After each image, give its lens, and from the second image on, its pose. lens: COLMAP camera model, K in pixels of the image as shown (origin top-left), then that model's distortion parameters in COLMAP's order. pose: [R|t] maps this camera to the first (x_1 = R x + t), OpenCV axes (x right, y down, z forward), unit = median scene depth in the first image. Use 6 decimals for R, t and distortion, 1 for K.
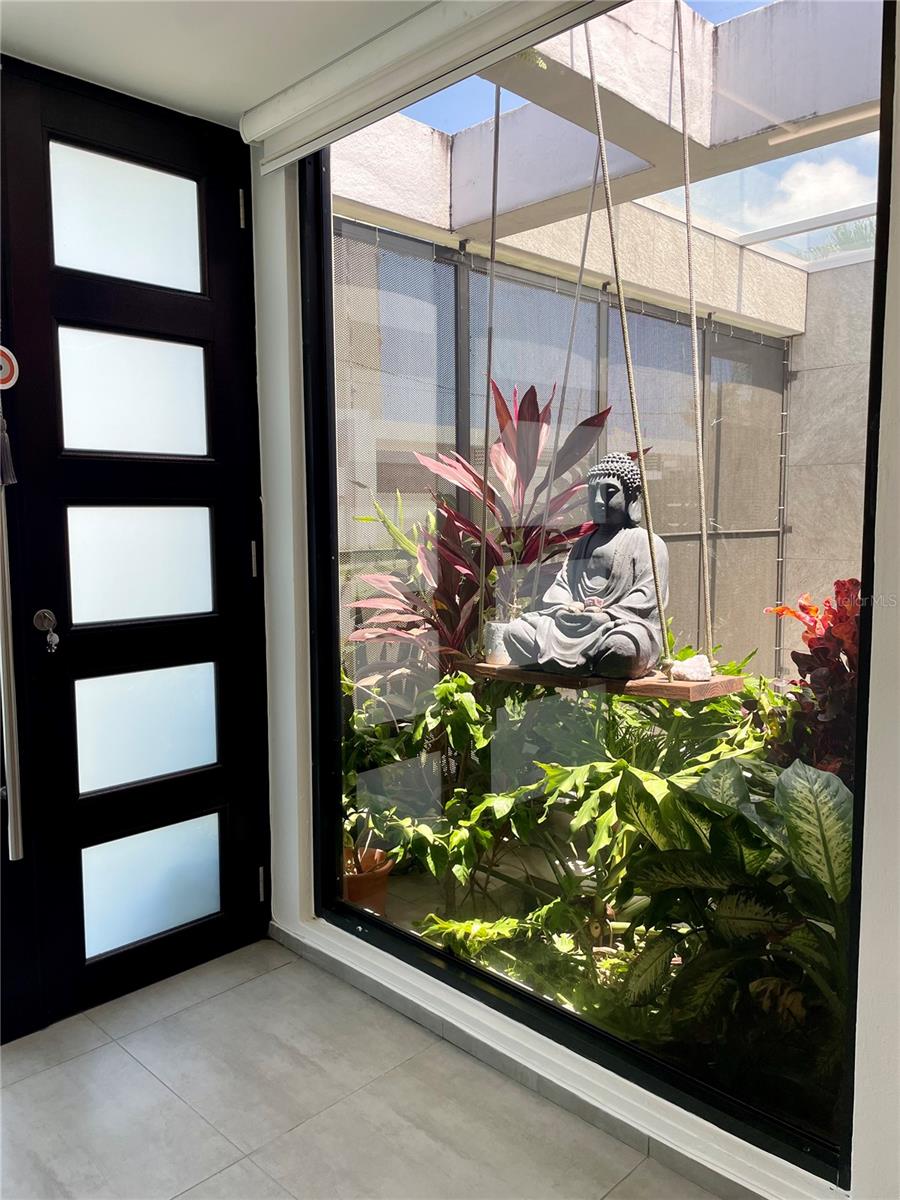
lens RADIAL K [[932.5, 0, 450.4], [0, 932.5, 598.4], [0, 0, 1]] dist [-0.004076, -0.006717]
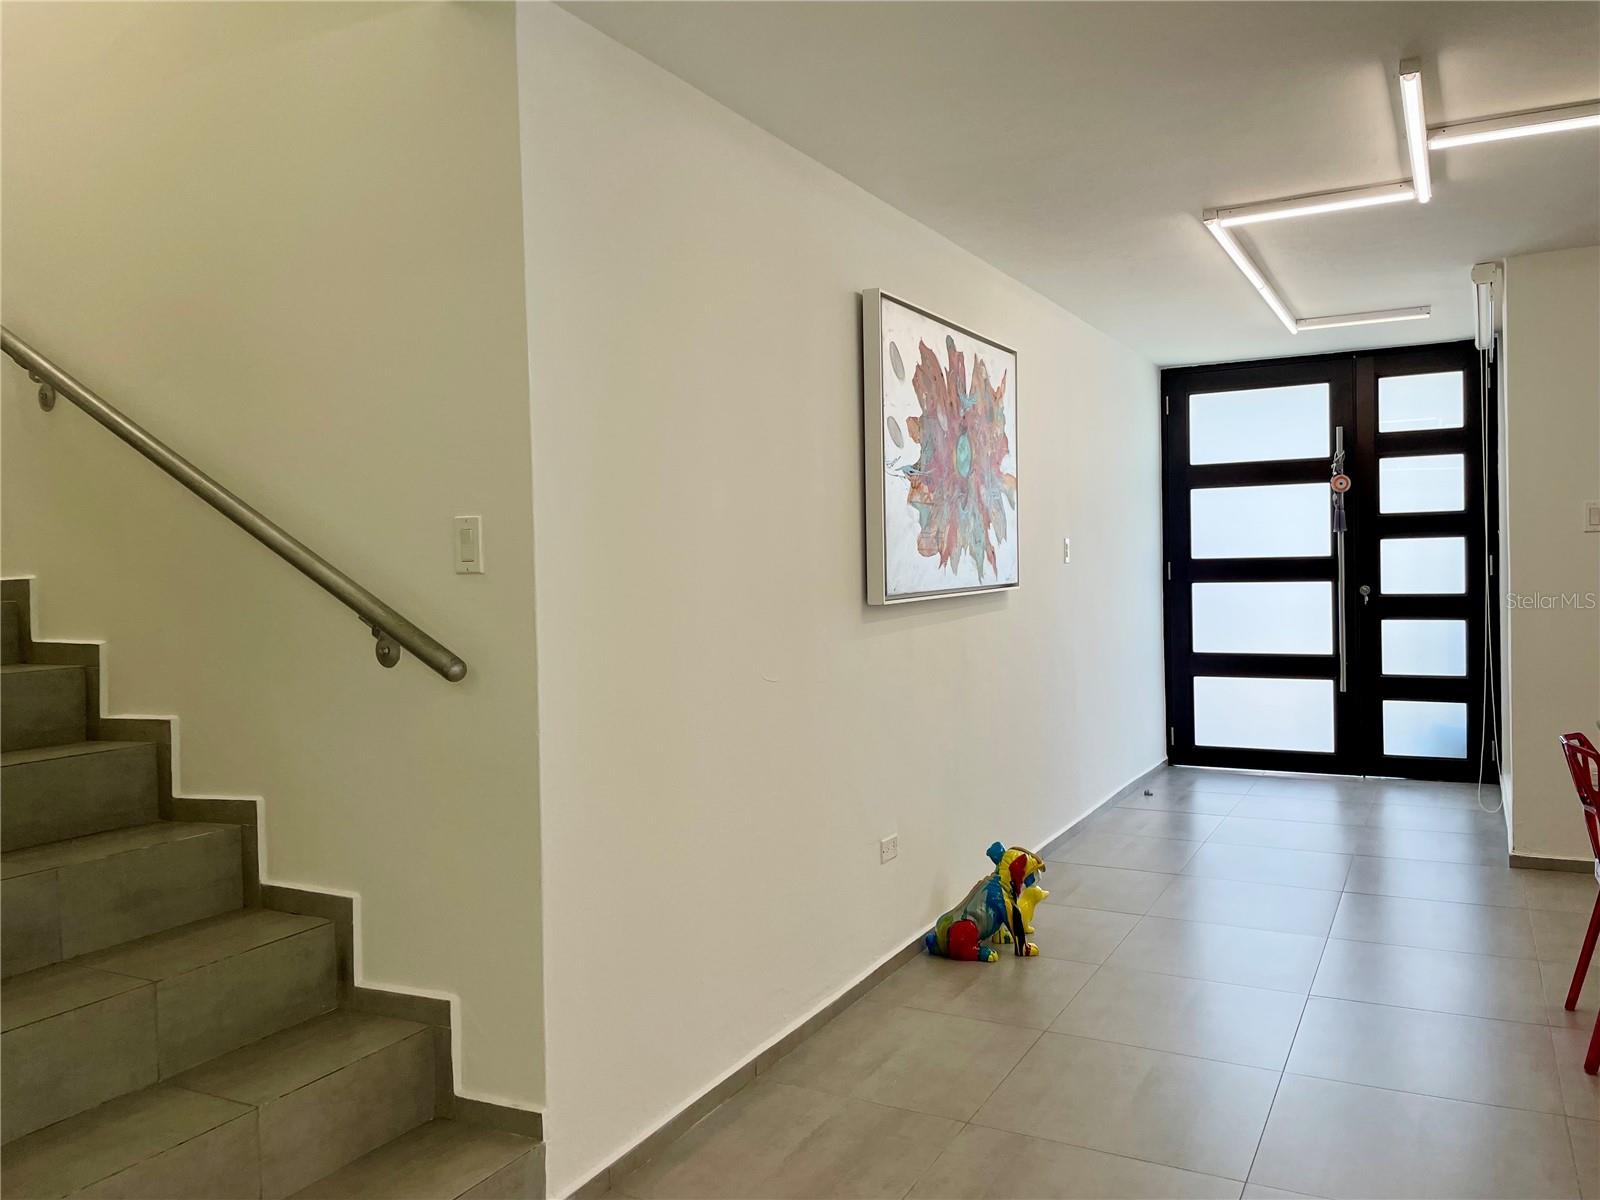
lens RADIAL K [[1243.3, 0, 799.9], [0, 1243.3, 593.8], [0, 0, 1]] dist [-0.004076, -0.006717]
pose [[0.286769, 0.022325, -0.957740, 1.779654], [-0.067022, 0.997746, 0.003189, 0.099097], [0.955653, 0.063275, 0.287619, -1.013416]]
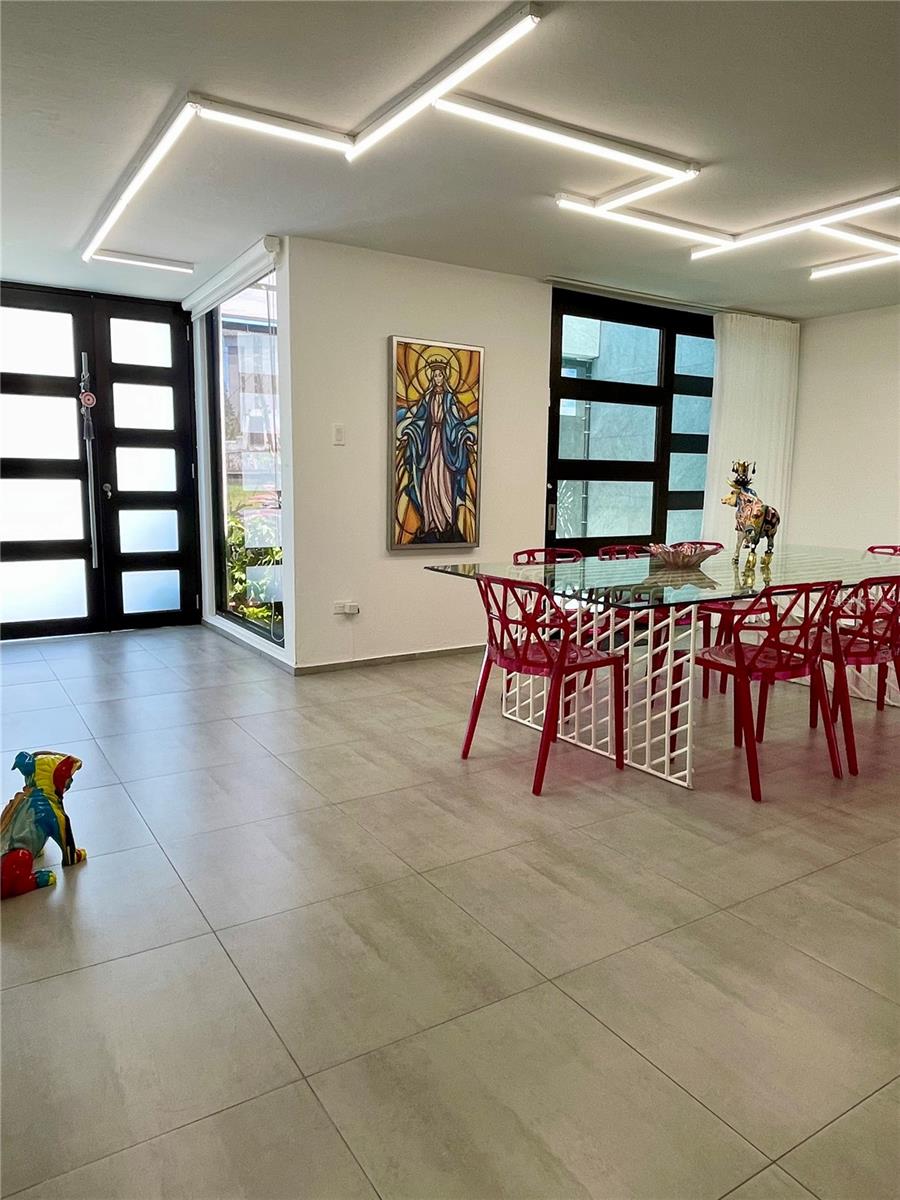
lens RADIAL K [[814.6, 0, 448.7], [0, 814.6, 598.7], [0, 0, 1]] dist [0.001810, -0.003756]
pose [[0.975837, 0.048767, -0.212990, 0.995791], [-0.037933, 0.997784, 0.054661, 0.164360], [0.215184, -0.045261, 0.975524, -1.078457]]
